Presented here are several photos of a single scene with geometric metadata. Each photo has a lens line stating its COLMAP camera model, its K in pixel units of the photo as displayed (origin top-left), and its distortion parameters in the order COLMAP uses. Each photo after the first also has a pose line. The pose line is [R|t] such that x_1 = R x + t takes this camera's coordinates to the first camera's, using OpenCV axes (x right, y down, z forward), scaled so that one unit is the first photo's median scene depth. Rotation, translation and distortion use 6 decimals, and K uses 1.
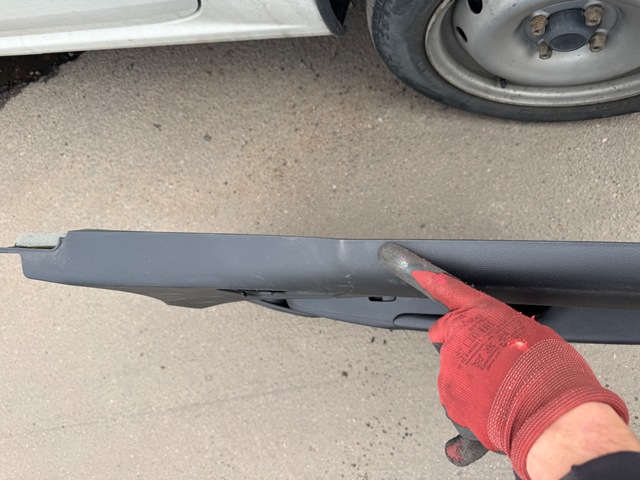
lens RADIAL K [[454.0, 0, 324.5], [0, 454.0, 239.1], [0, 0, 1]] dist [-0.002647, -0.011796]
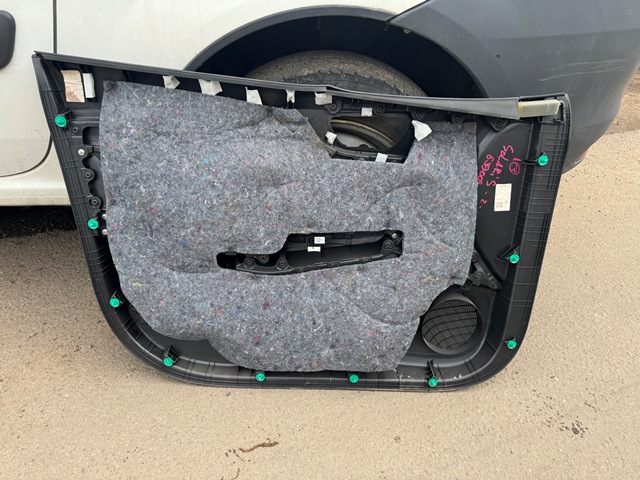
lens RADIAL K [[454.0, 0, 325.7], [0, 454.0, 241.1], [0, 0, 1]] dist [-0.002647, -0.011796]
pose [[0.922099, 0.164212, 0.350382, 0.018047], [0.151494, 0.680008, -0.717384, 0.413922], [-0.356065, 0.714580, 0.602157, 0.106906]]
